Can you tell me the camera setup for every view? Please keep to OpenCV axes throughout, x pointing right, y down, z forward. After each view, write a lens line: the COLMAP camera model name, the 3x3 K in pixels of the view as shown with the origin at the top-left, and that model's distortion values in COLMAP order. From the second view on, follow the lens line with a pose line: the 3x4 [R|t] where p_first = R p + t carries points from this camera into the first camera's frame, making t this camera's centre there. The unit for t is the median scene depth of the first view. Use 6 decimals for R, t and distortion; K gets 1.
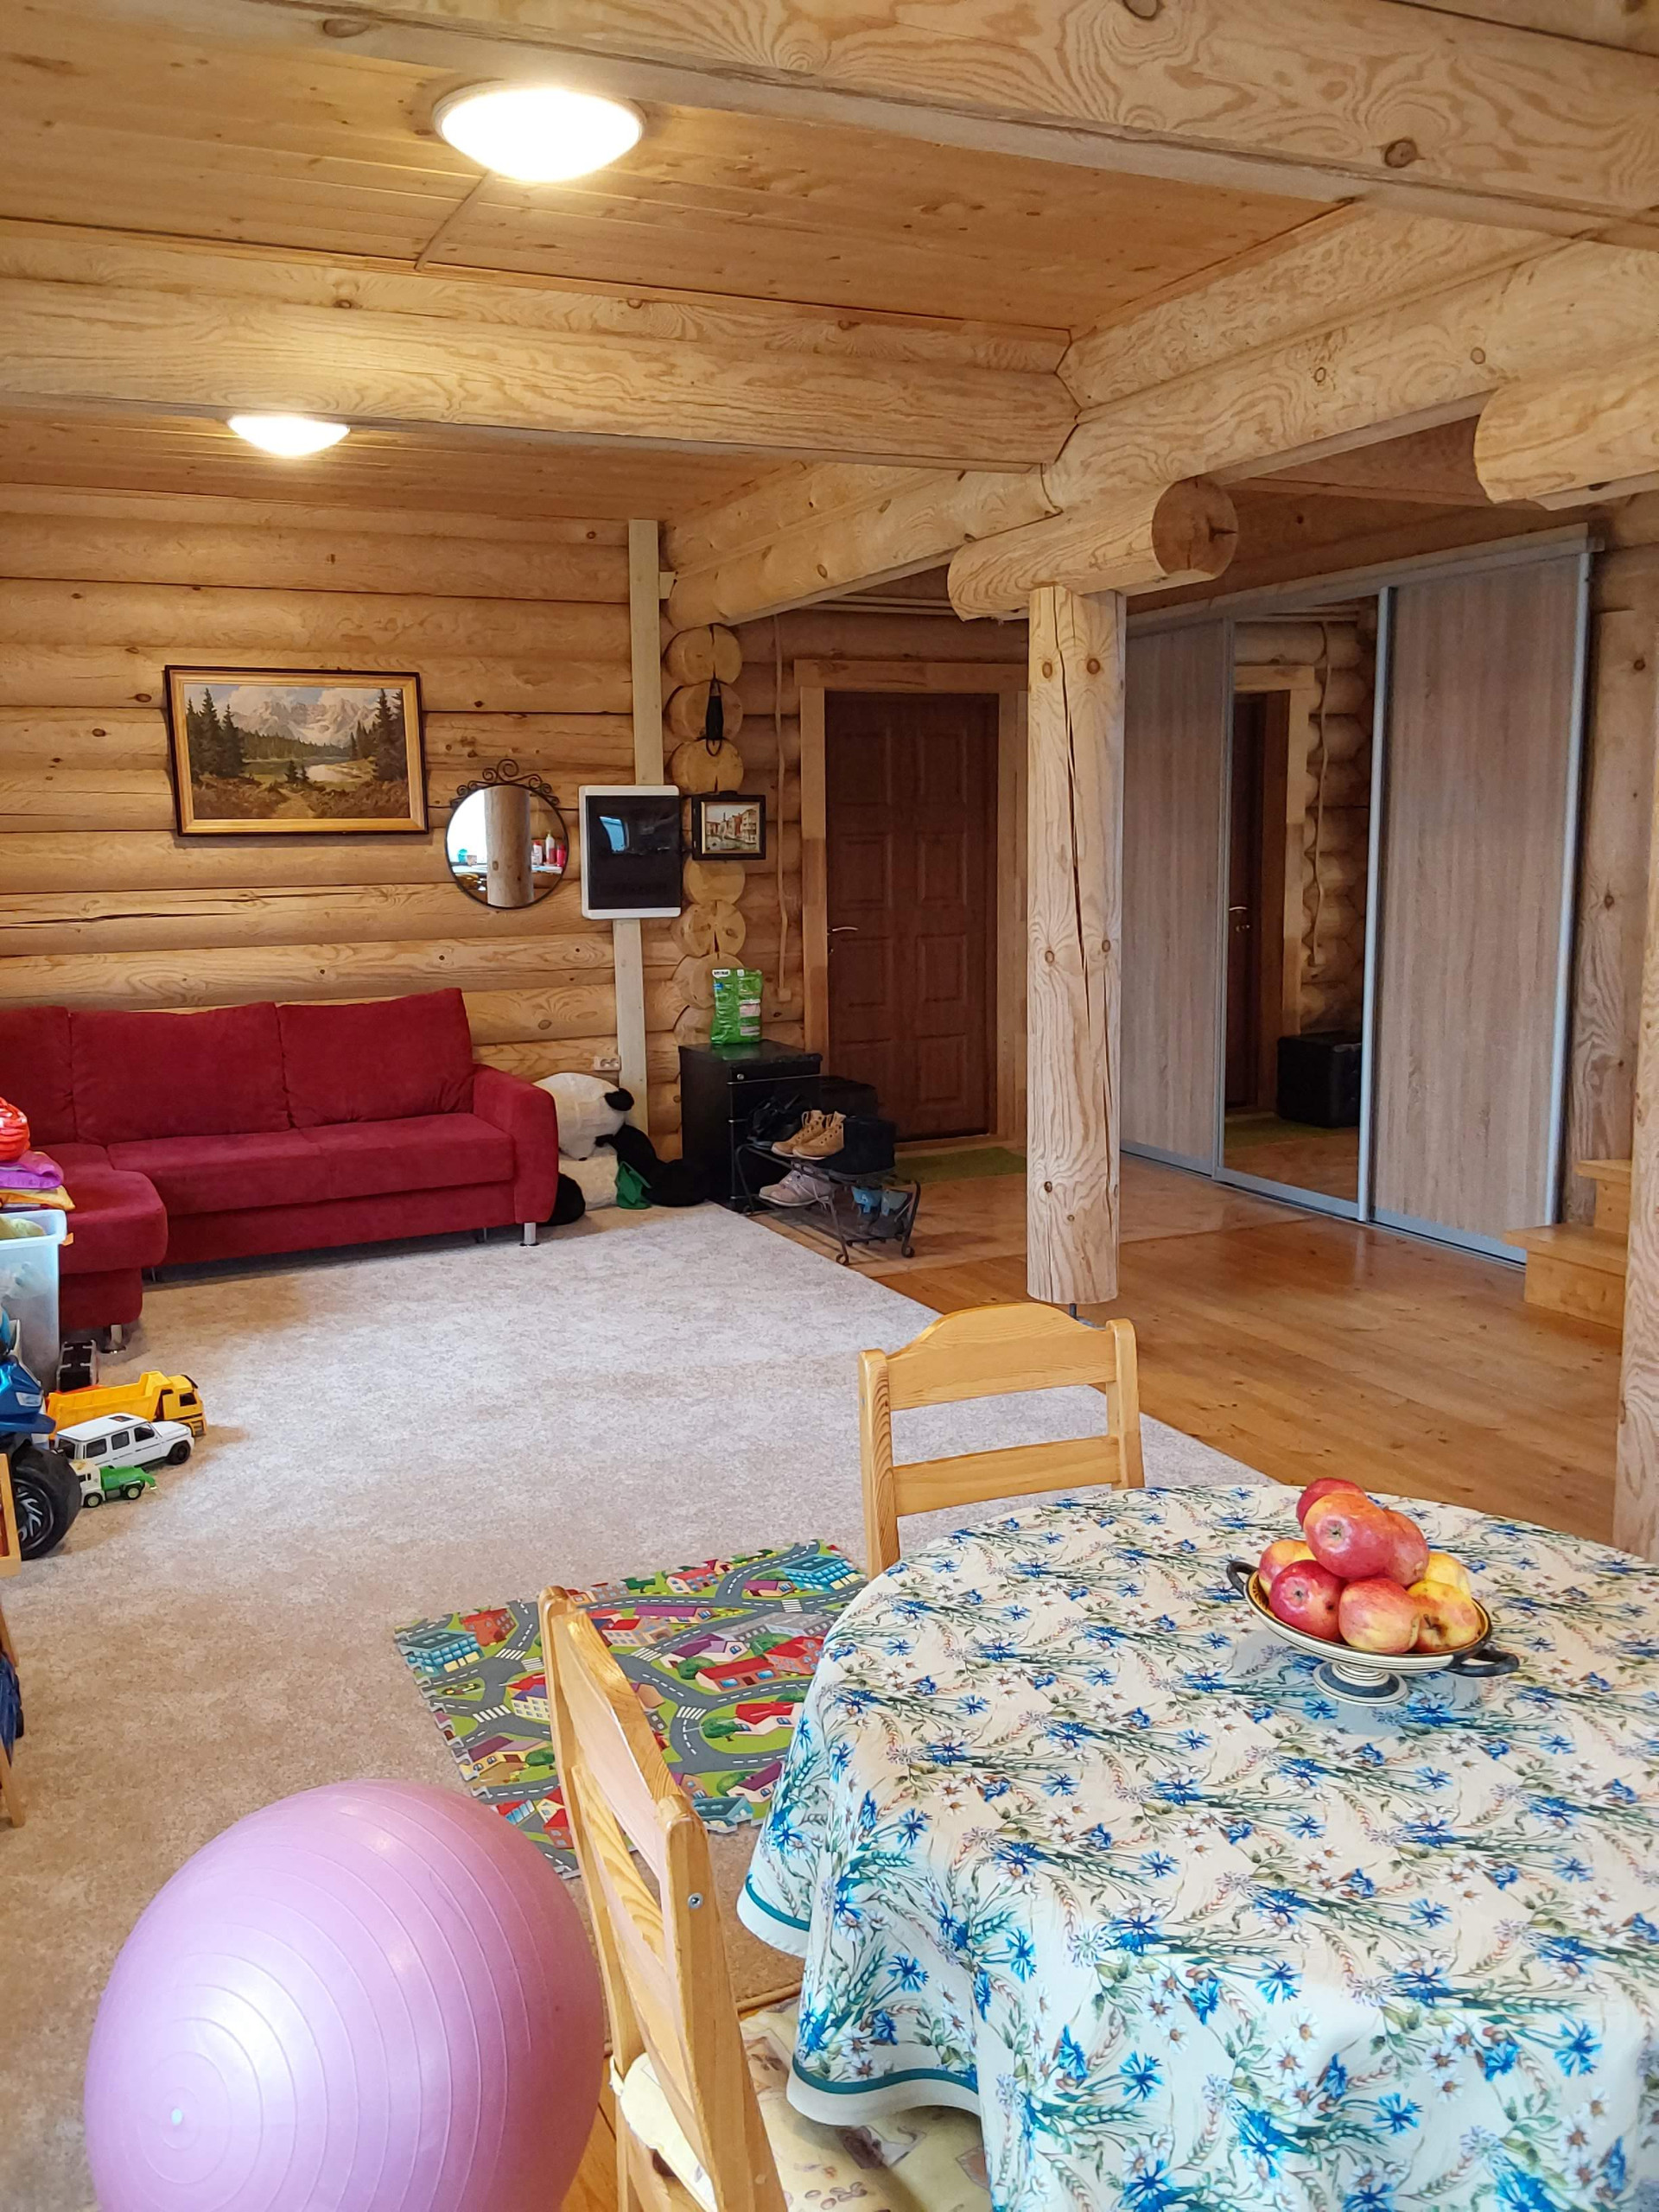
lens RADIAL K [[1786.6, 0, 830.3], [0, 1786.6, 1115.1], [0, 0, 1]] dist [0.100974, -0.127132]
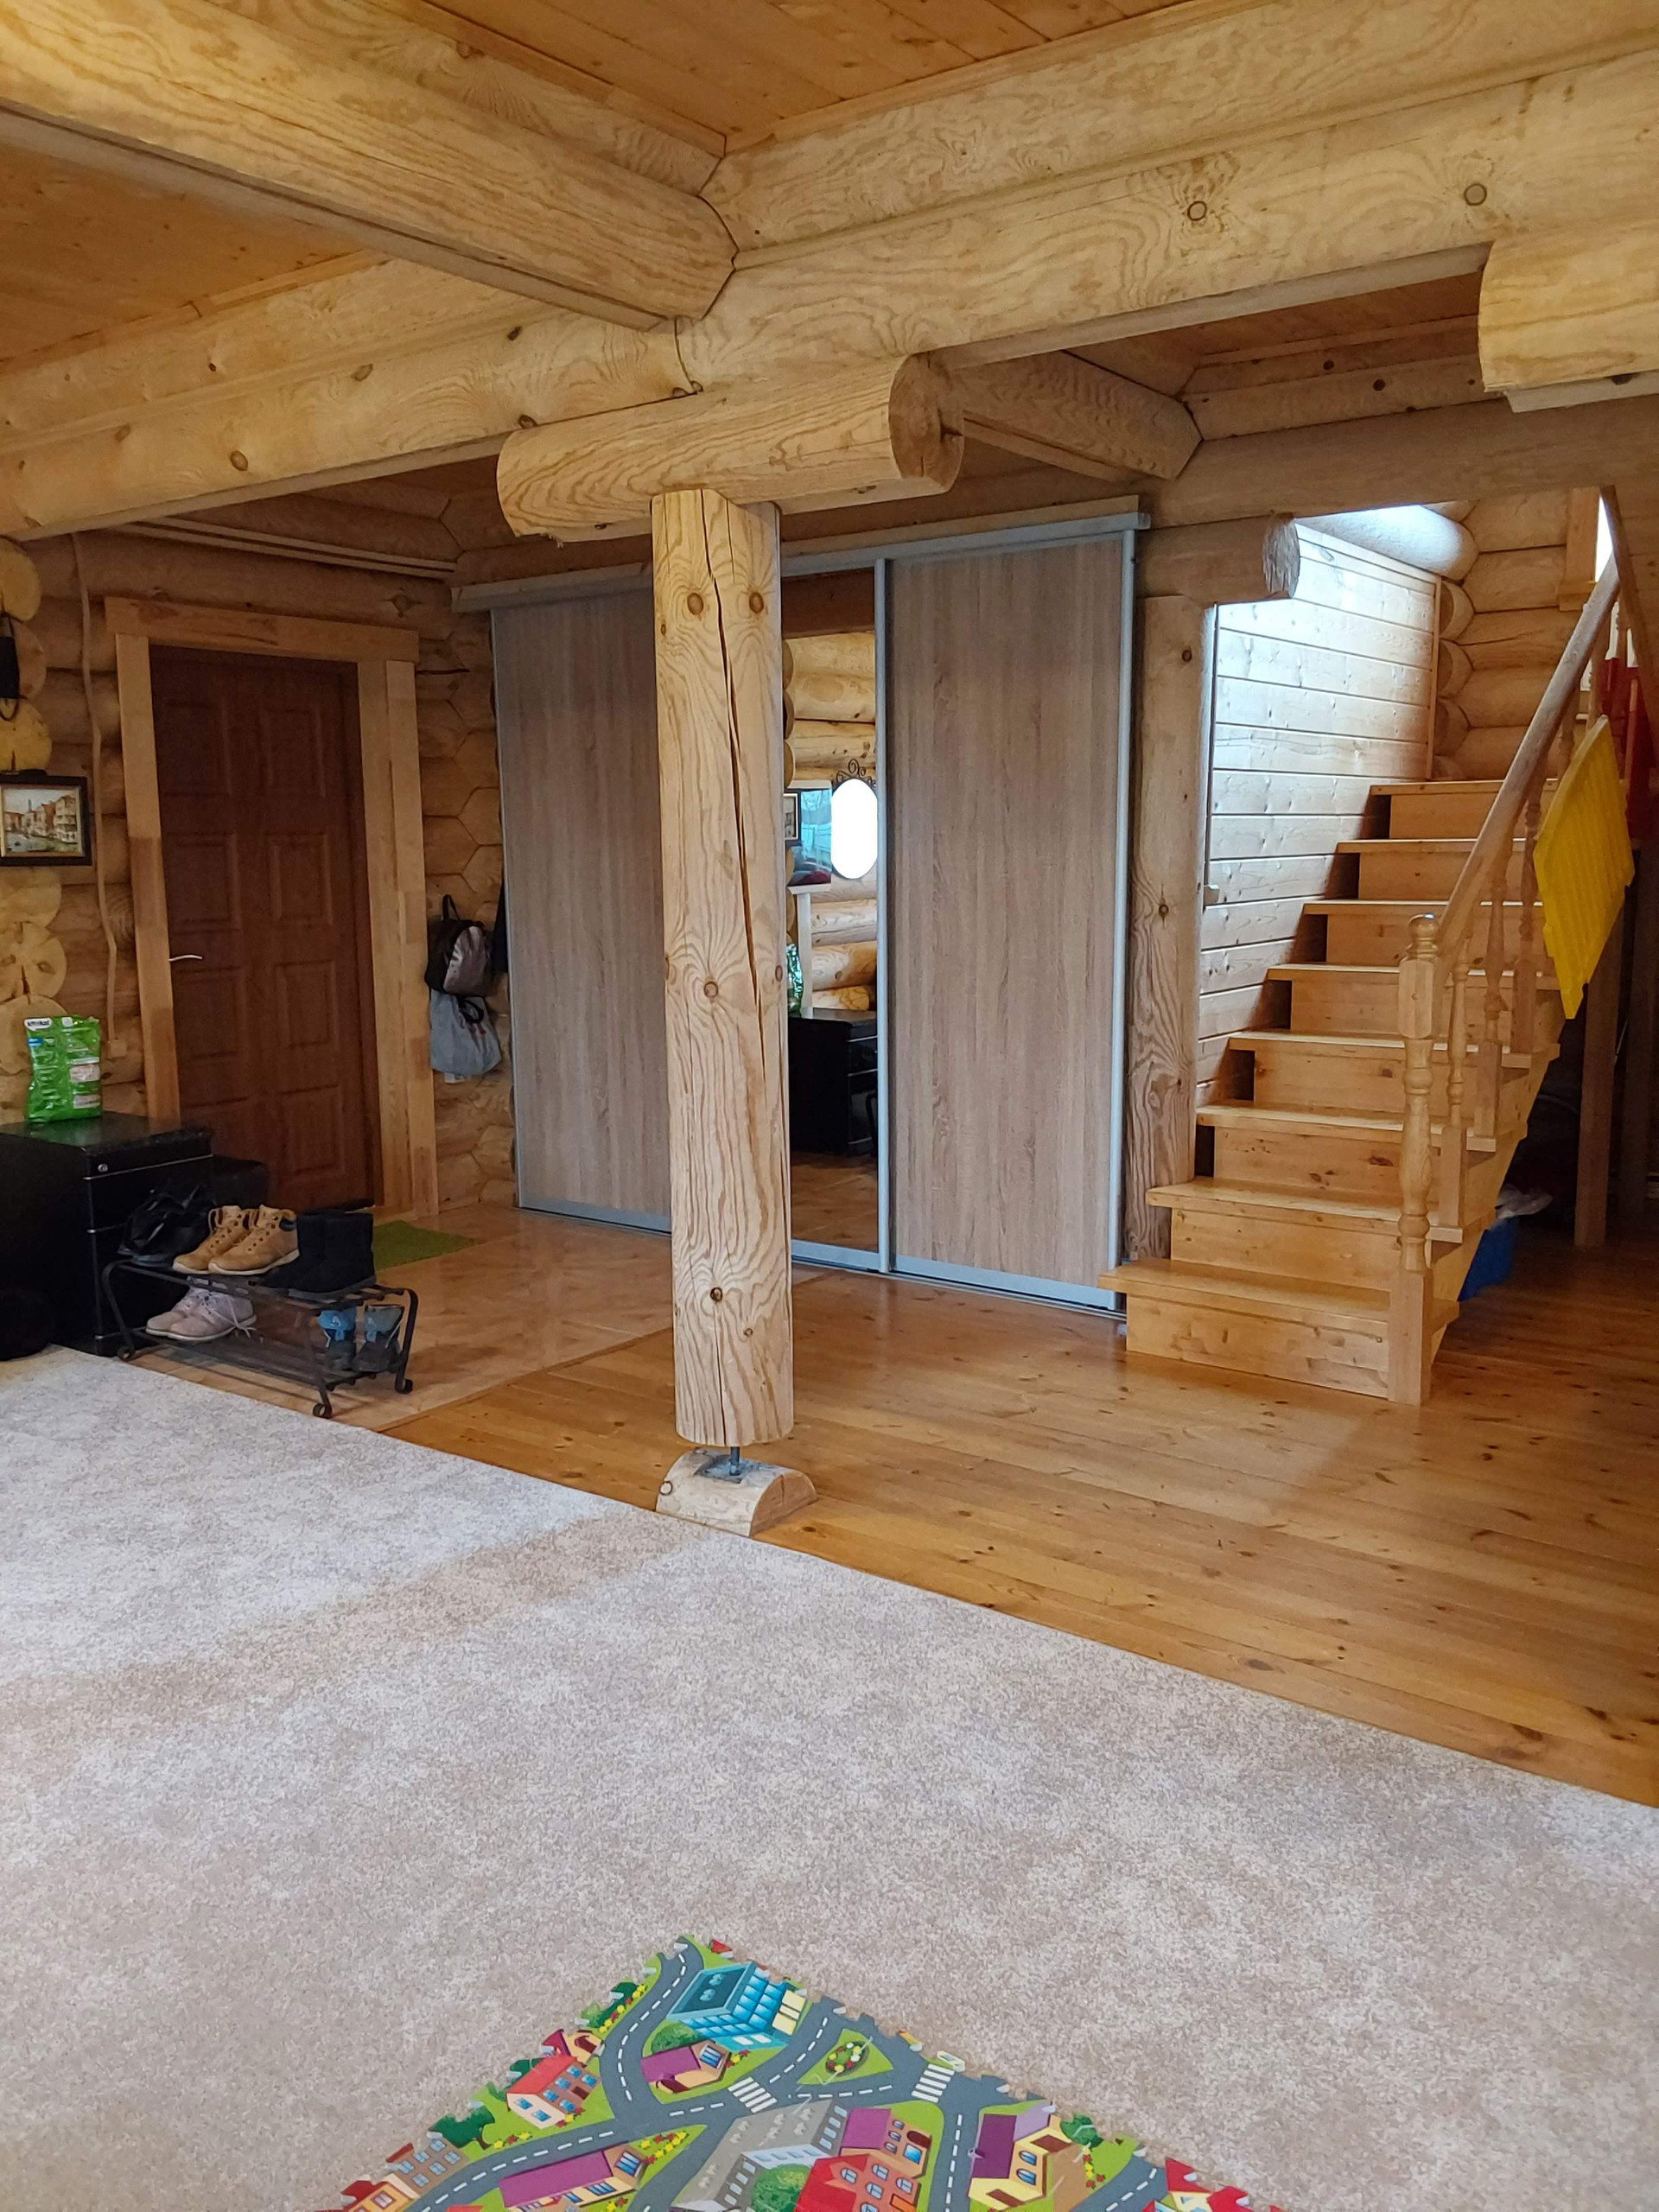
lens RADIAL K [[1786.6, 0, 852.7], [0, 1786.6, 1107.6], [0, 0, 1]] dist [0.100974, -0.127132]
pose [[0.879081, -0.066473, 0.472015, -0.178657], [0.073110, 0.997315, 0.004289, -0.037544], [-0.471032, 0.030739, 0.881580, 0.310416]]
